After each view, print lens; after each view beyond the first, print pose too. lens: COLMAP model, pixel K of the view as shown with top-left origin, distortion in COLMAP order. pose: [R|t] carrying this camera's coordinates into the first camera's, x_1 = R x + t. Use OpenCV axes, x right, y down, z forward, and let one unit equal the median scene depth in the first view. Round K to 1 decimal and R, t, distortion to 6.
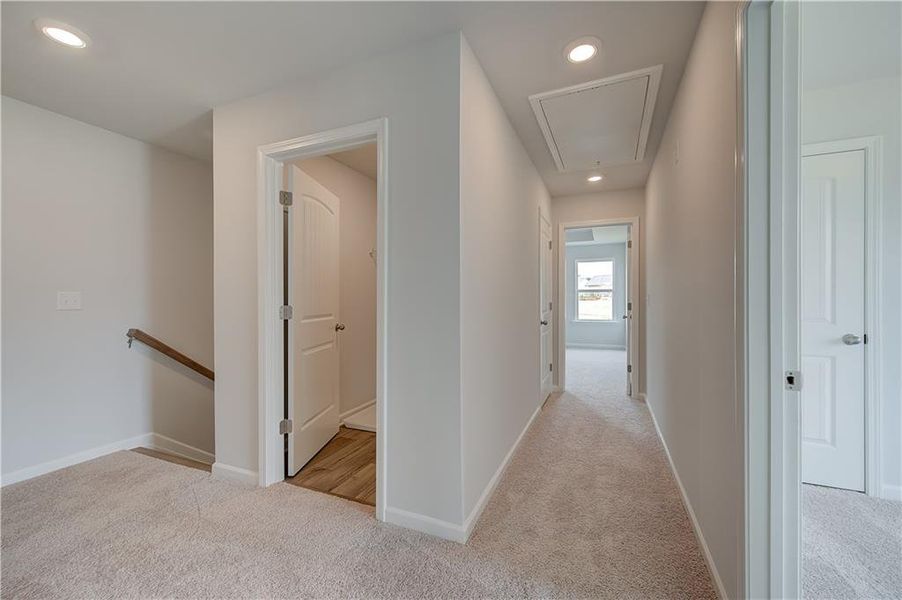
lens RADIAL K [[366.0, 0, 451.0], [0, 366.0, 300.0], [0, 0, 1]] dist [0.000935, 0.000236]
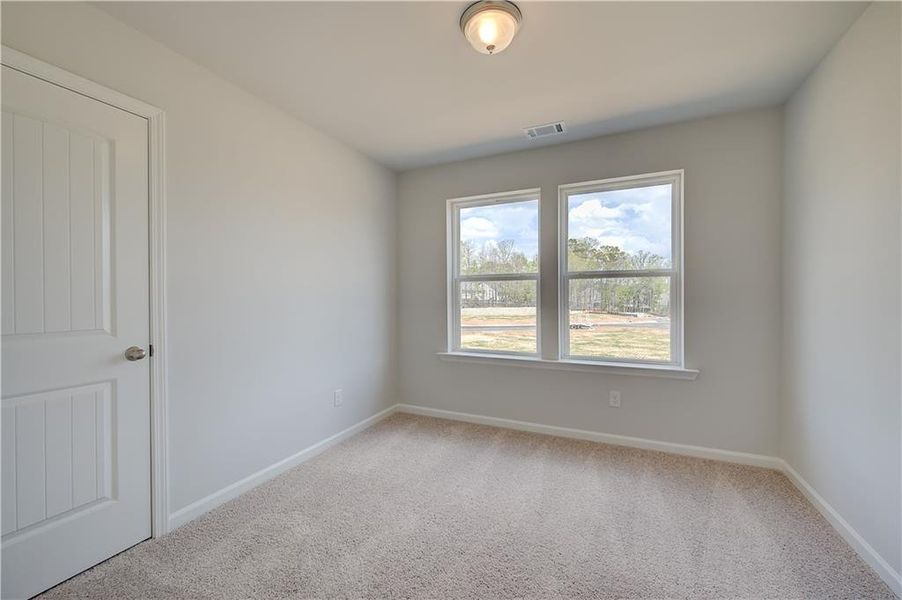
lens RADIAL K [[366.0, 0, 451.0], [0, 366.0, 300.0], [0, 0, 1]] dist [0.000935, 0.000236]
pose [[0.041331, -0.002204, 0.999143, 0.342014], [0.008125, 0.999965, 0.001869, -0.001661], [-0.999112, 0.008040, 0.041348, 0.296450]]
